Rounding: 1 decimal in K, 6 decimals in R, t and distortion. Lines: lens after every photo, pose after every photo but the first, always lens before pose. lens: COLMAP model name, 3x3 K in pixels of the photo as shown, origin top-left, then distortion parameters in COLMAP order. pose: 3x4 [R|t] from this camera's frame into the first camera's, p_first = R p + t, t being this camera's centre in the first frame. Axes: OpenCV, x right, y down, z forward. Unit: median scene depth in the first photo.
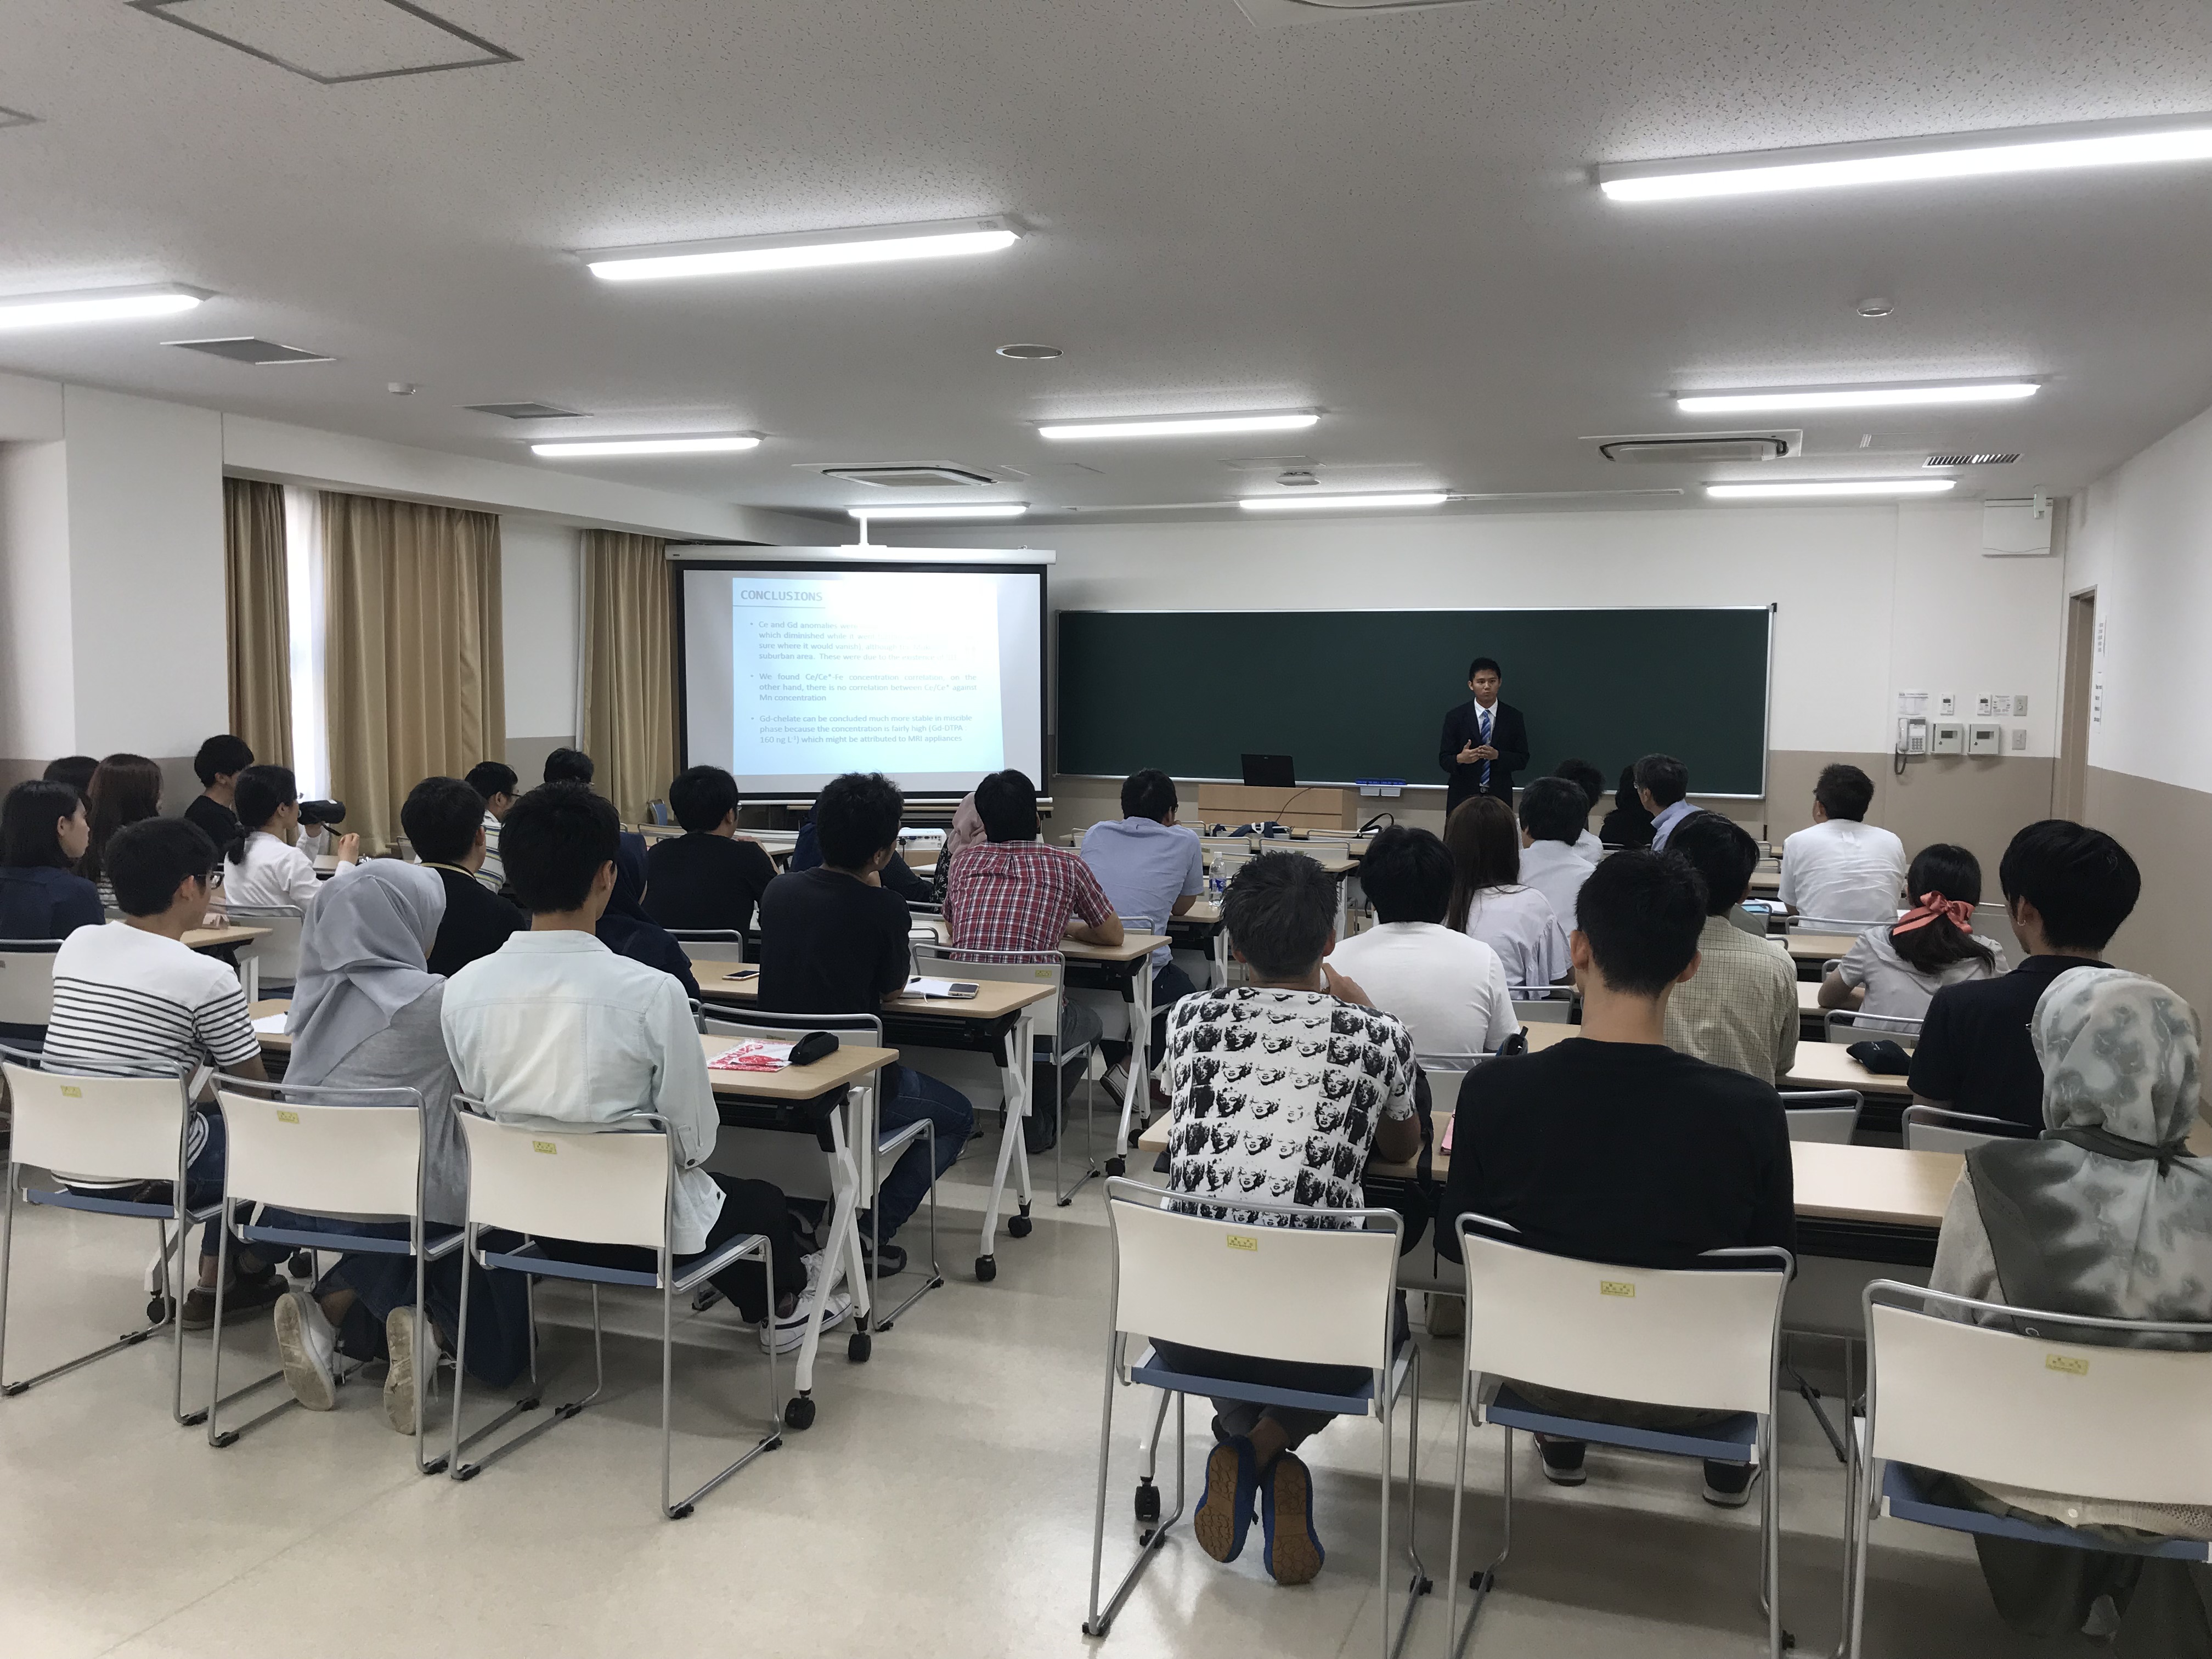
lens RADIAL K [[1804.7, 0, 1106.0], [0, 1804.7, 829.5], [0, 0, 1]] dist [0.008893, 0.004511]
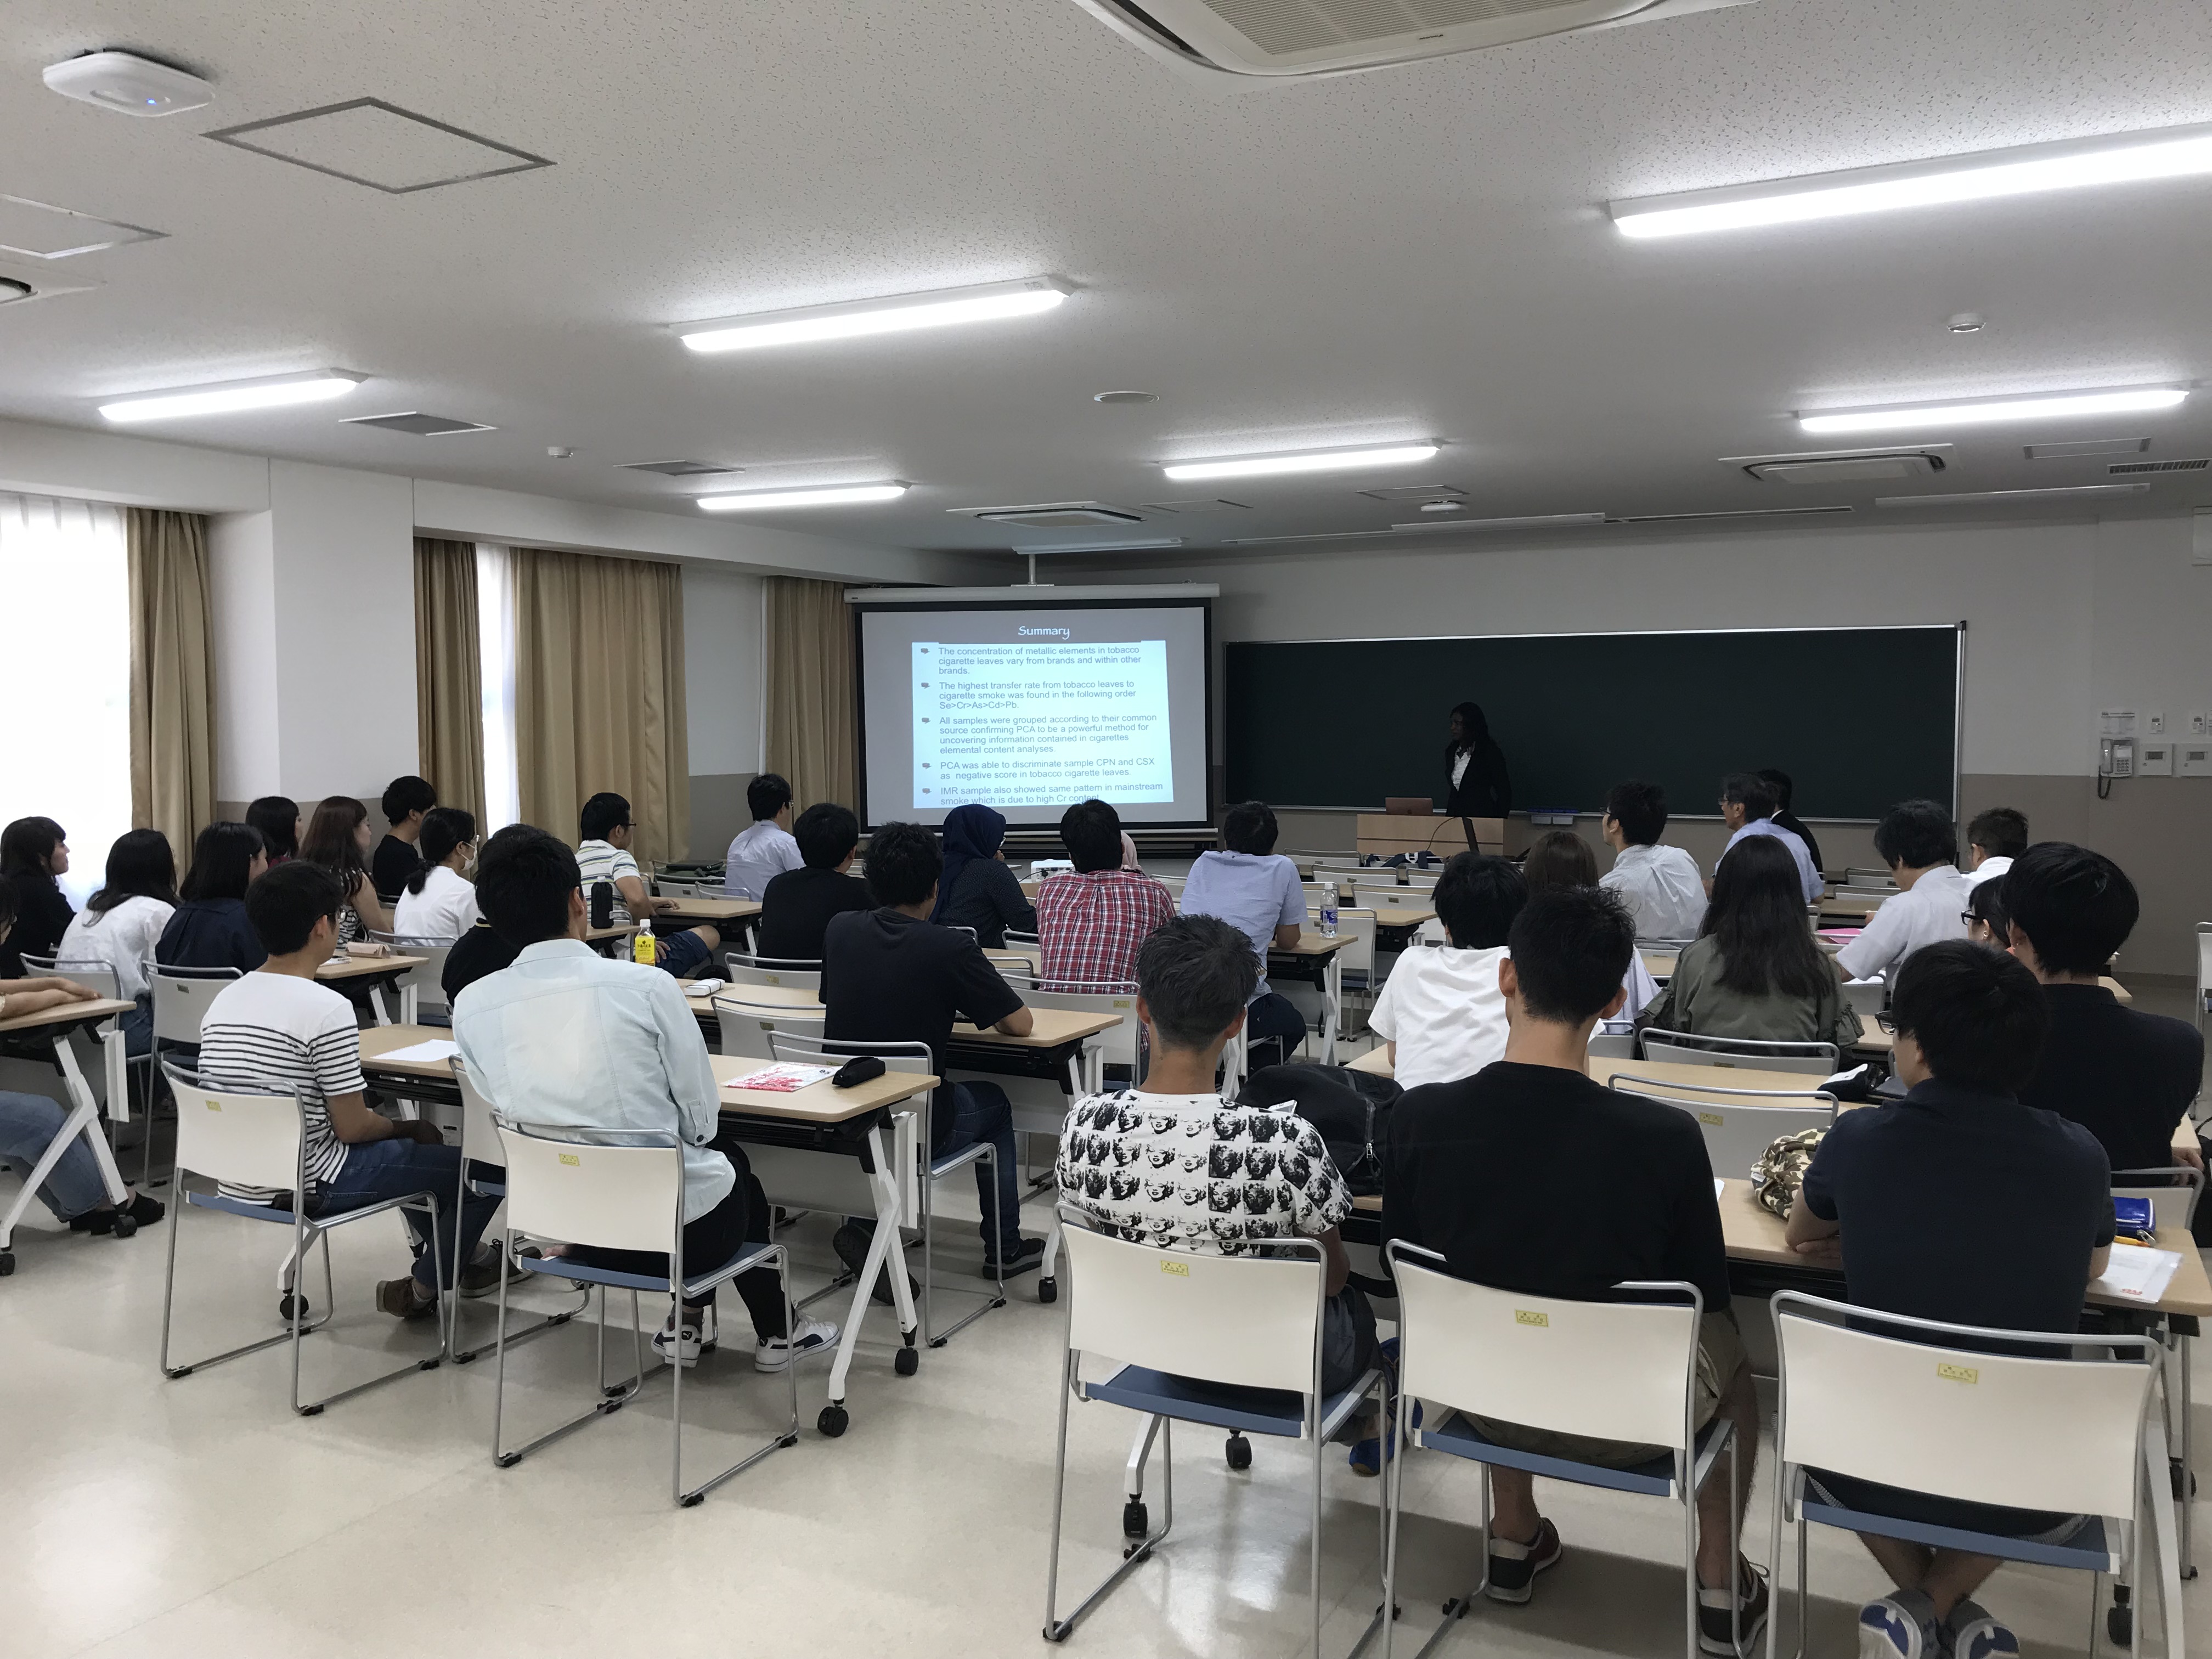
lens RADIAL K [[1804.7, 0, 1106.0], [0, 1804.7, 829.5], [0, 0, 1]] dist [0.008893, 0.004511]
pose [[0.991552, -0.006778, -0.129532, 0.101081], [0.004773, 0.999864, -0.015783, -0.003515], [0.129622, 0.015032, 0.991450, -0.022776]]
